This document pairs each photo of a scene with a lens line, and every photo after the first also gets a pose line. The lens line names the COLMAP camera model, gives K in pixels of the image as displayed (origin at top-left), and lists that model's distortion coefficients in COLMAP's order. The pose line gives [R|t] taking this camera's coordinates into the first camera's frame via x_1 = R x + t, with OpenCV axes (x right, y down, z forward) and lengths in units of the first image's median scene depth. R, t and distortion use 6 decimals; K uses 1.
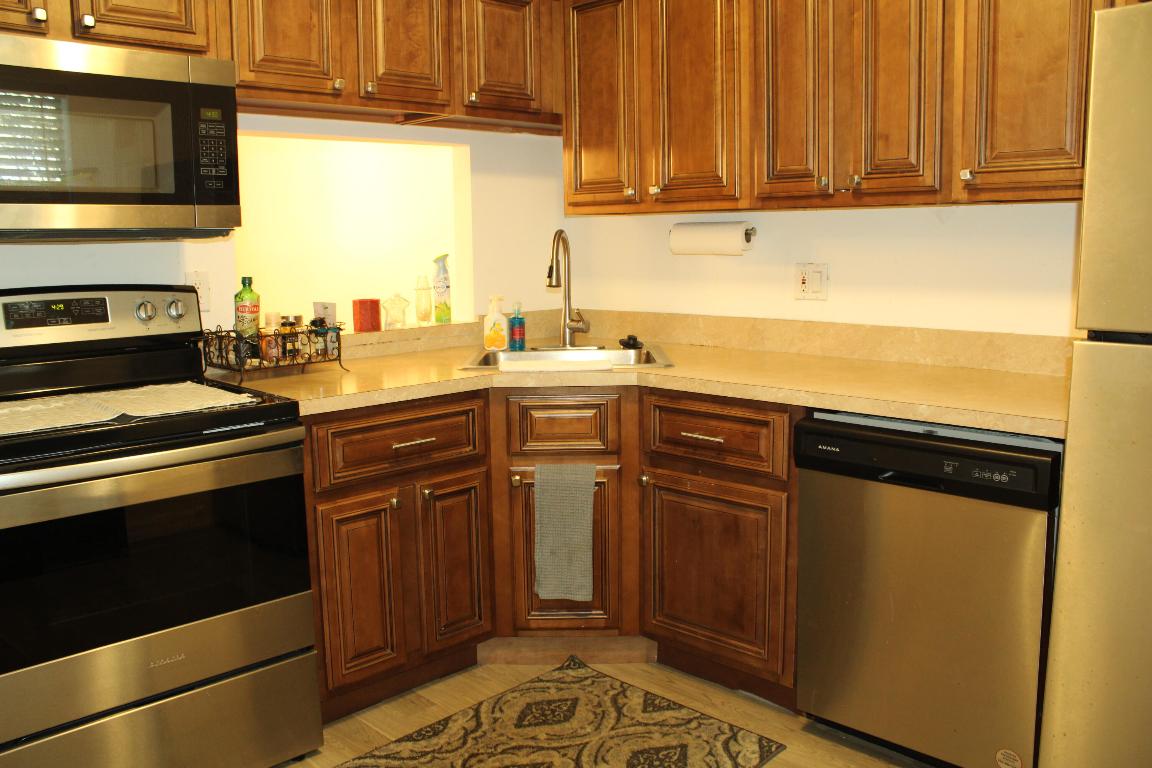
lens RADIAL K [[960.9, 0, 557.9], [0, 960.9, 384.3], [0, 0, 1]] dist [-0.163343, 0.148293]
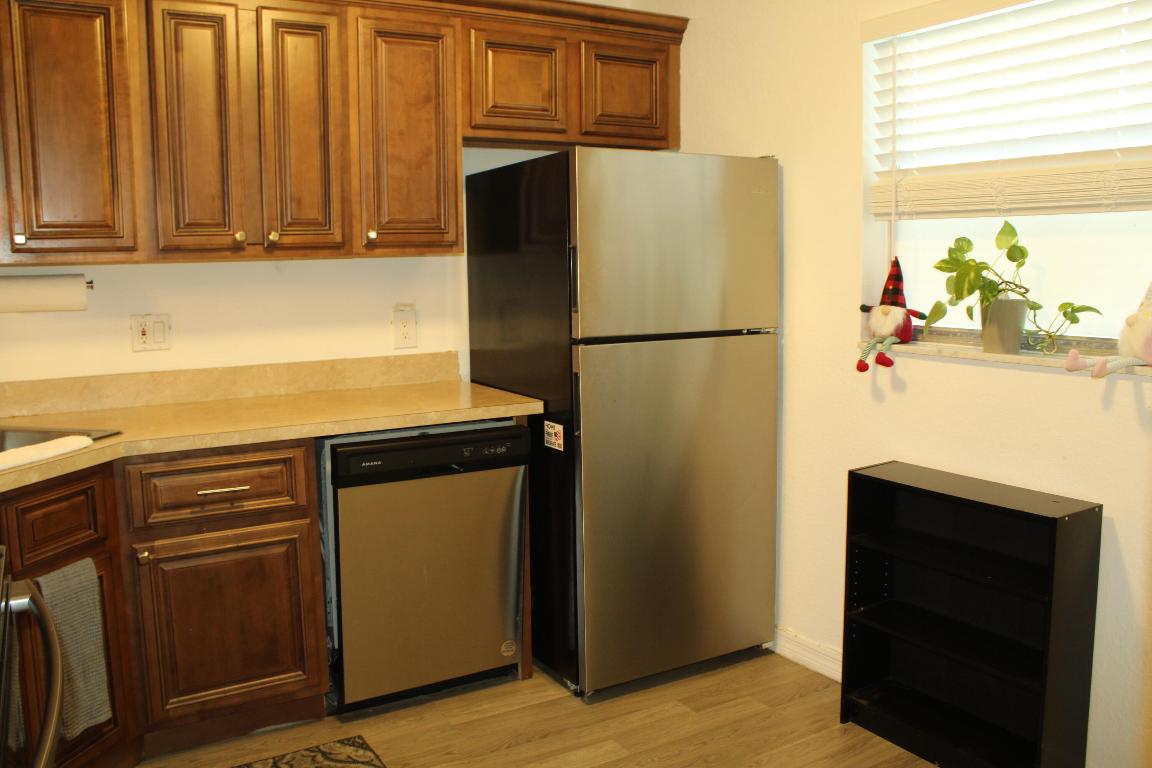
lens RADIAL K [[960.9, 0, 557.9], [0, 960.9, 384.3], [0, 0, 1]] dist [-0.163343, 0.148293]
pose [[0.250243, -0.111612, 0.961728, -0.774655], [0.154900, 0.985153, 0.074025, -0.080545], [-0.955712, 0.130448, 0.263816, 0.441623]]
